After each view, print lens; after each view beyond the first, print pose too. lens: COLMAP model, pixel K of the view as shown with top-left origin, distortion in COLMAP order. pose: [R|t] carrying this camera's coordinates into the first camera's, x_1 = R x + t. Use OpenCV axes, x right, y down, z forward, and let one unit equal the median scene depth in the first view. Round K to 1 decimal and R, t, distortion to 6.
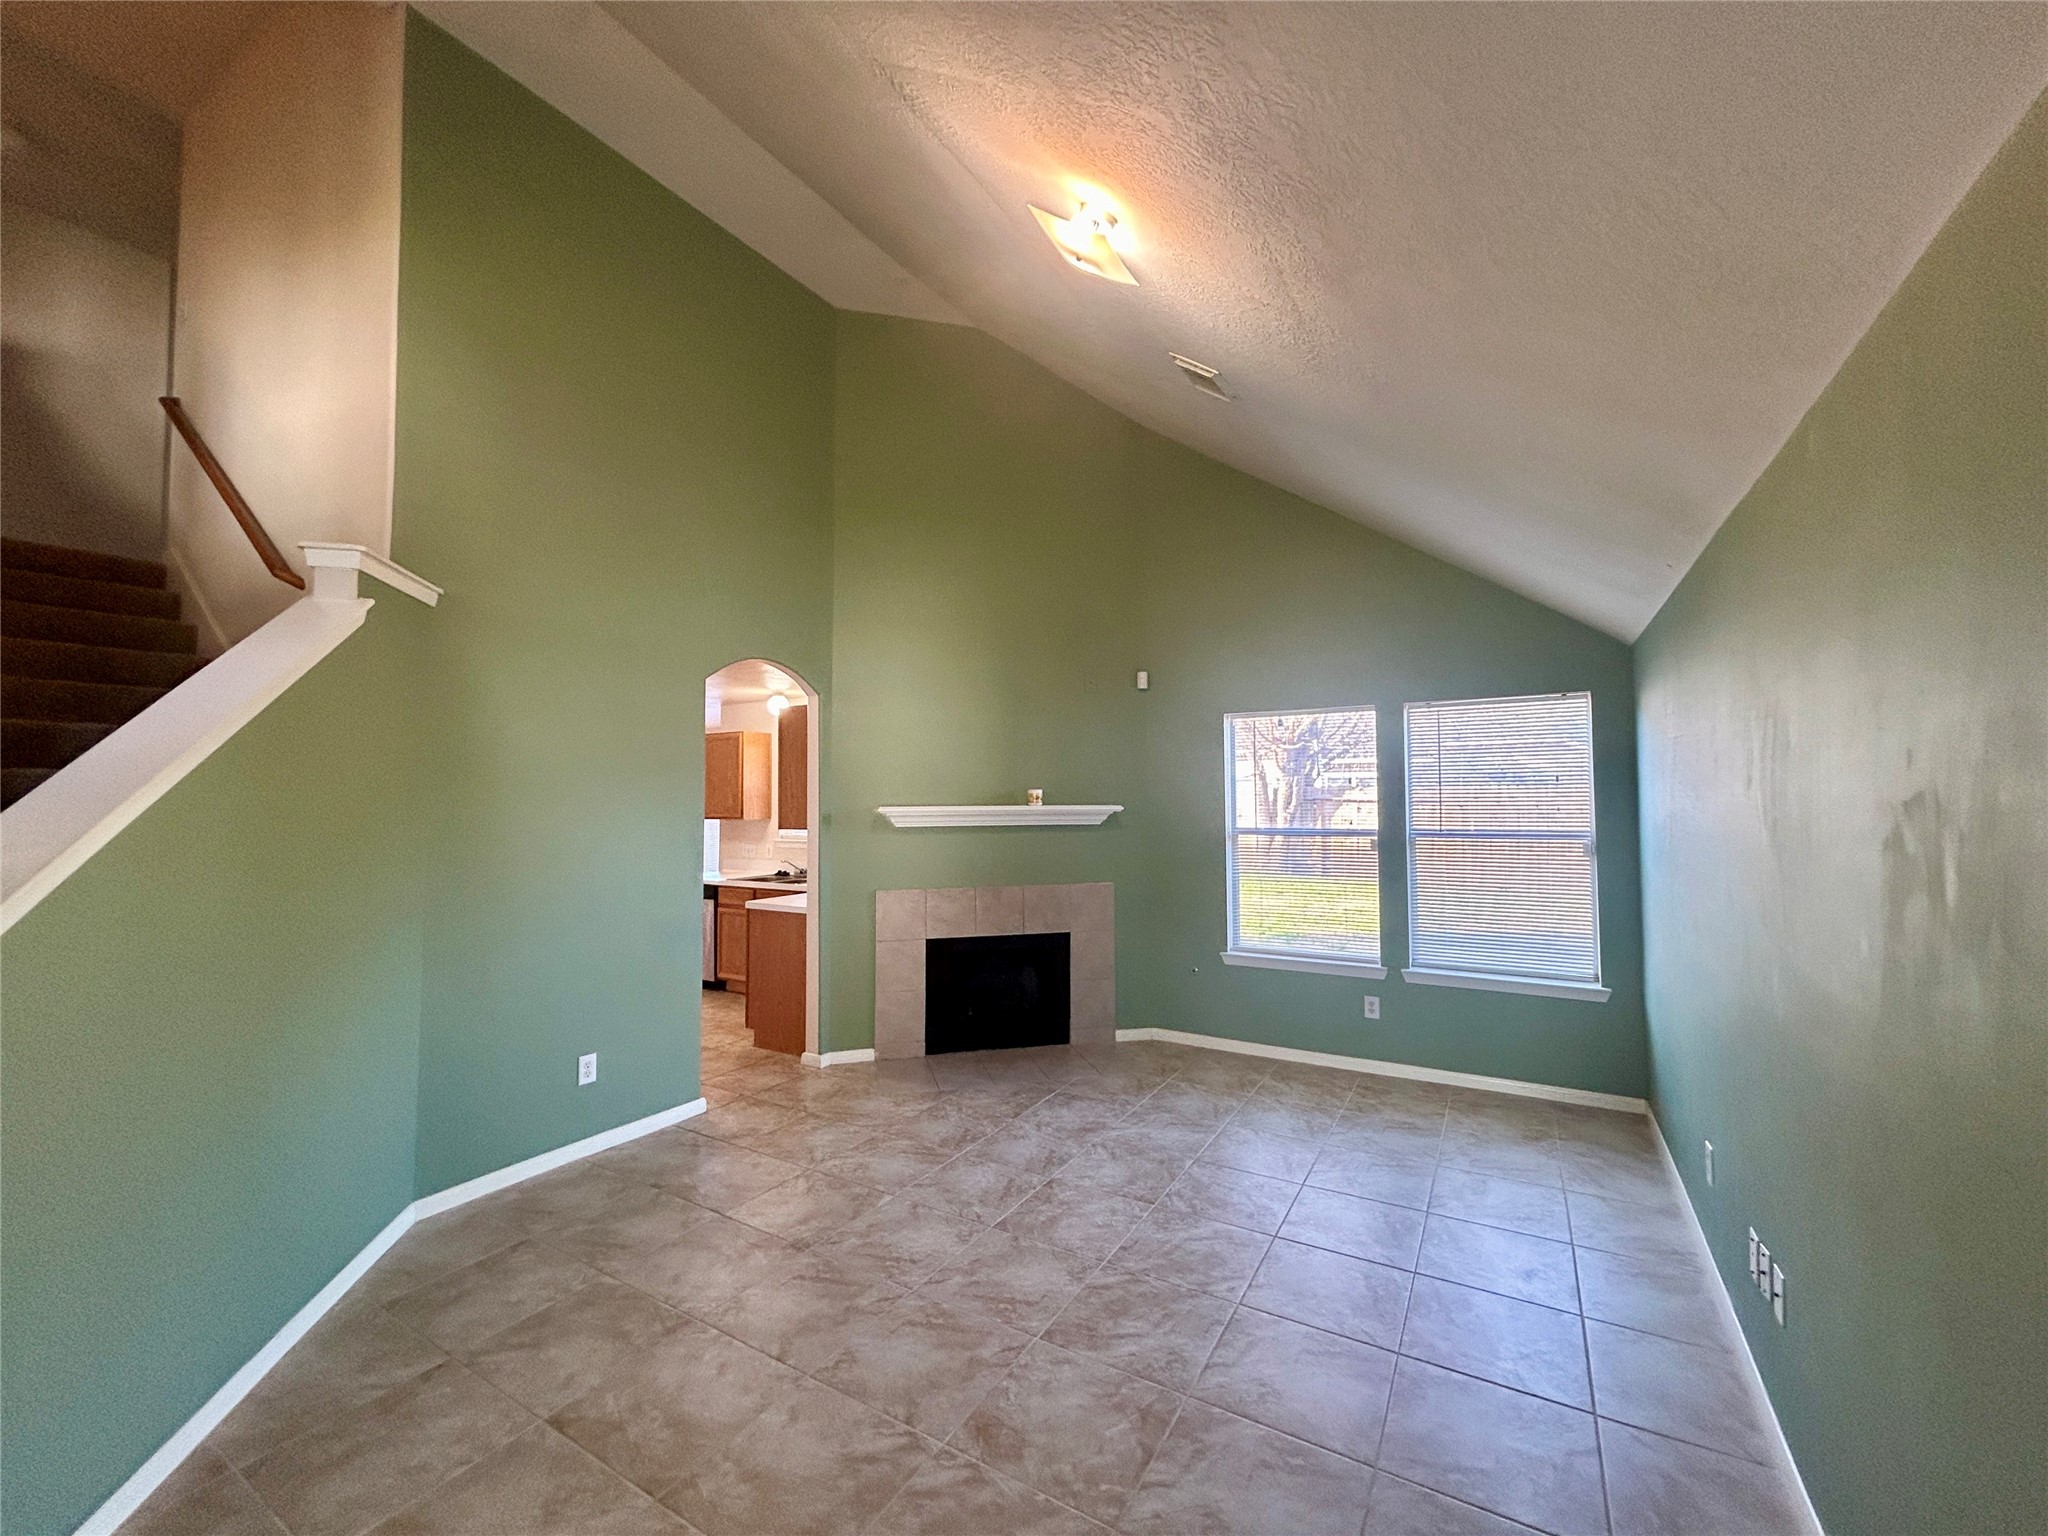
lens RADIAL K [[822.6, 0, 1021.9], [0, 822.6, 767.2], [0, 0, 1]] dist [-0.001152, -0.000094]
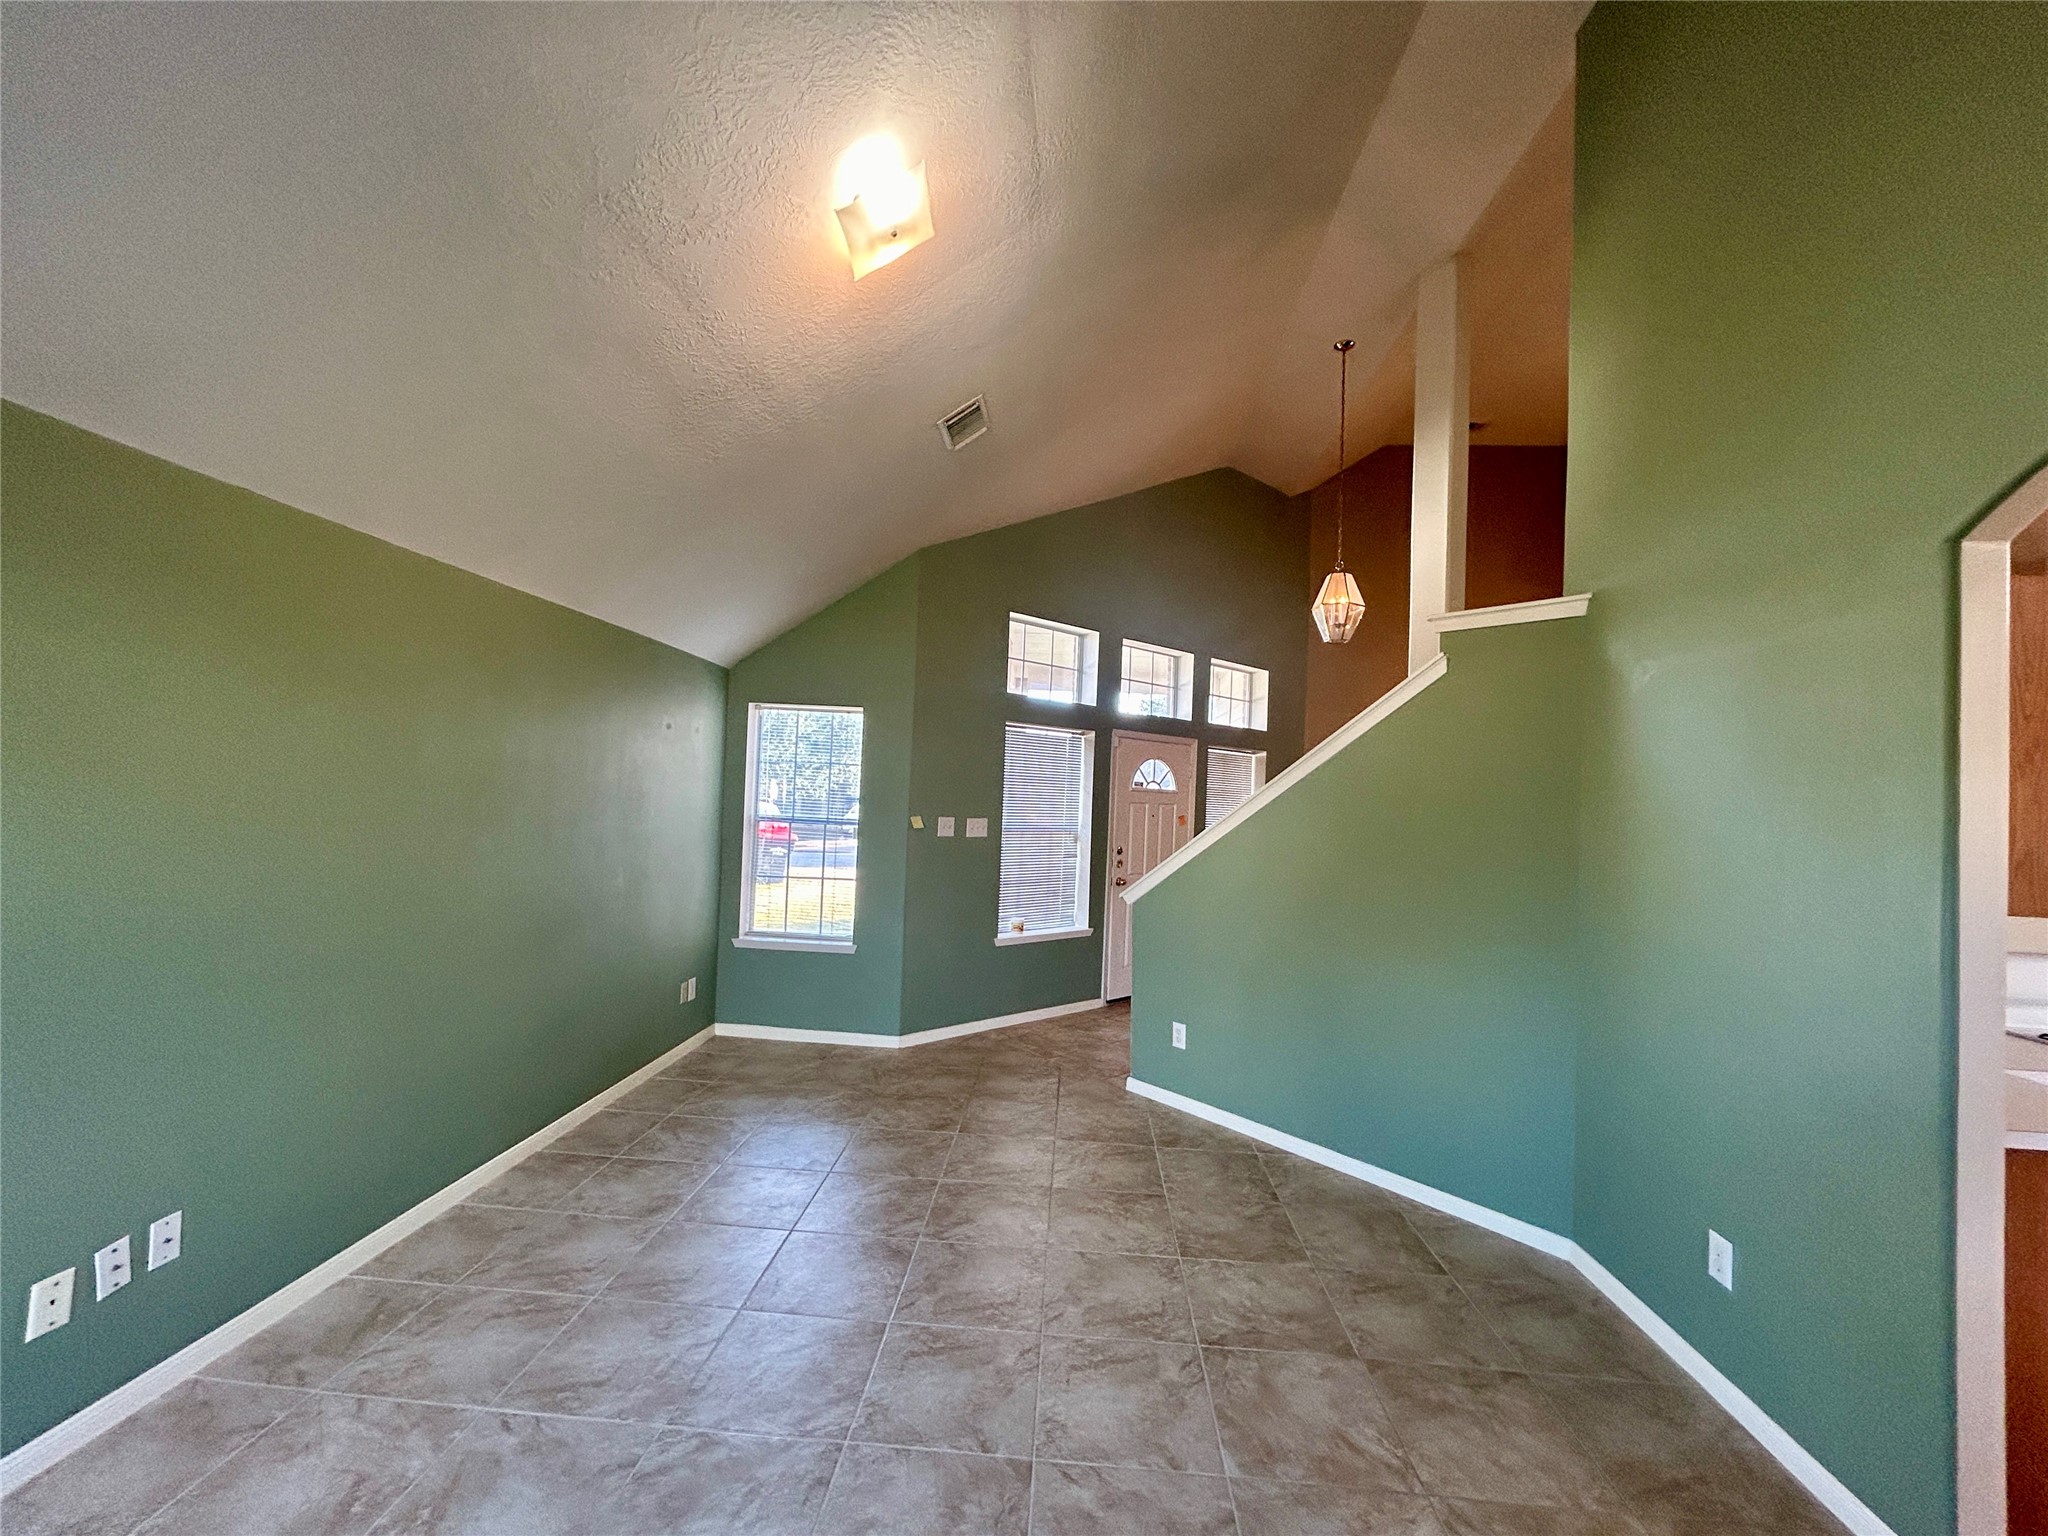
lens RADIAL K [[822.6, 0, 1022.6], [0, 822.6, 766.7], [0, 0, 1]] dist [-0.003845, 0.002837]
pose [[-0.888795, -0.046031, -0.455987, 0.232442], [-0.017114, 0.997583, -0.067346, 0.044356], [0.457985, -0.052053, -0.887434, 1.275947]]
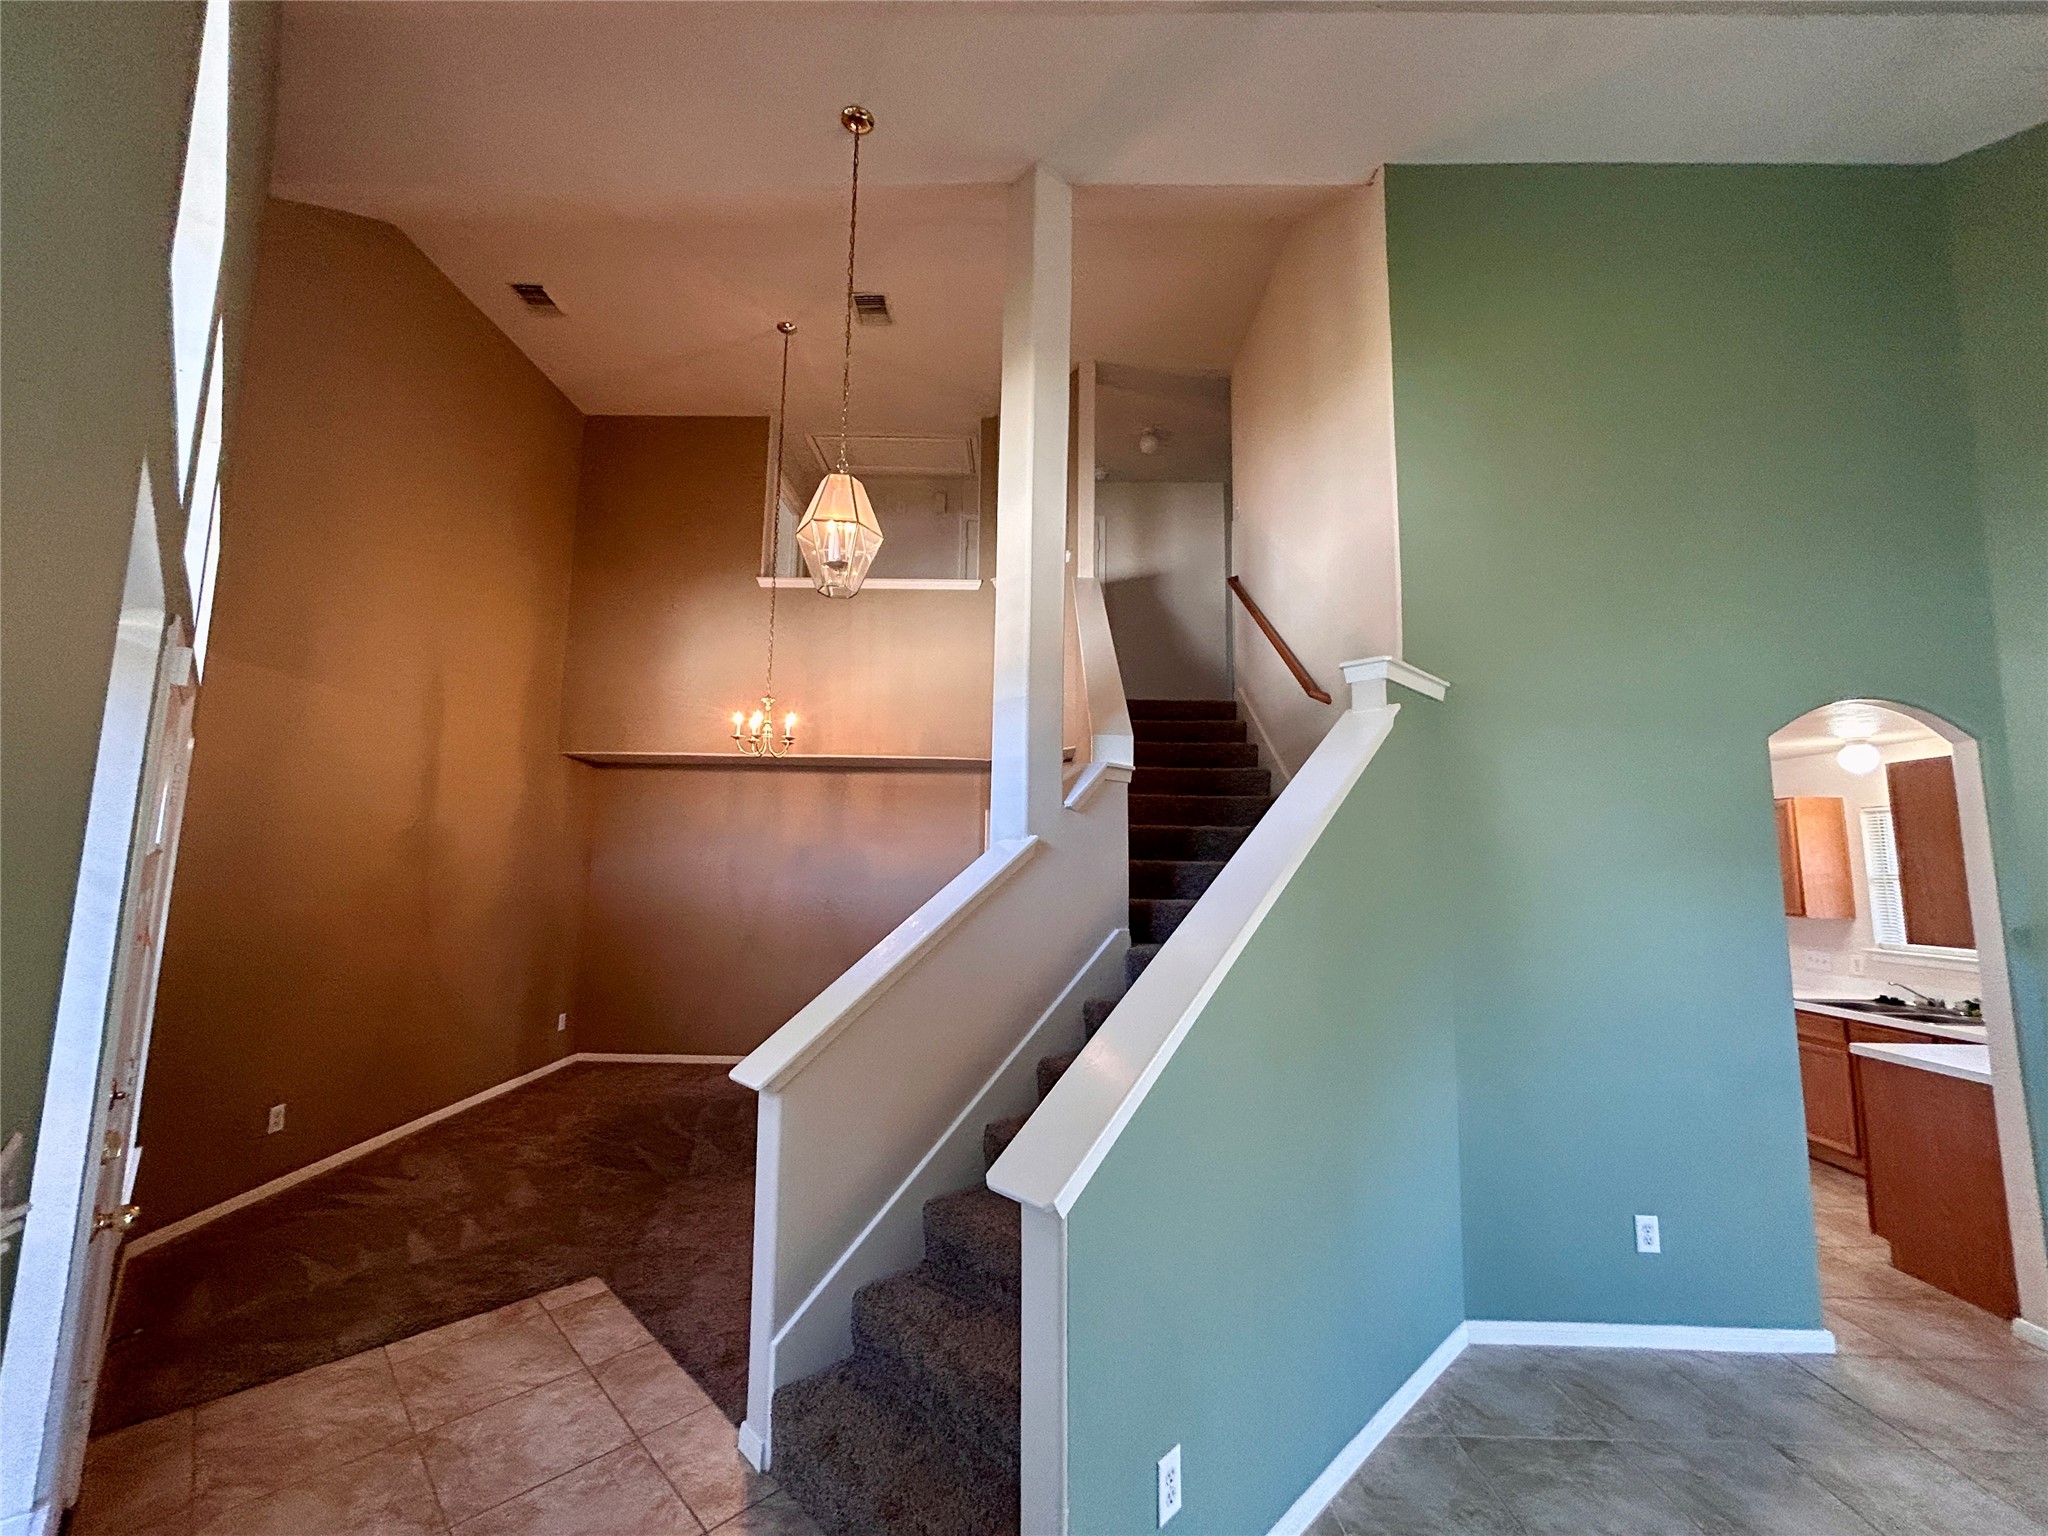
lens RADIAL K [[818.8, 0, 1024.9], [0, 818.8, 767.5], [0, 0, 1]] dist [0.000150, 0.000250]
pose [[0.508062, -0.089609, -0.856646, -0.103258], [0.016588, 0.995407, -0.094286, -0.023180], [0.861161, 0.033693, 0.507215, 0.044947]]
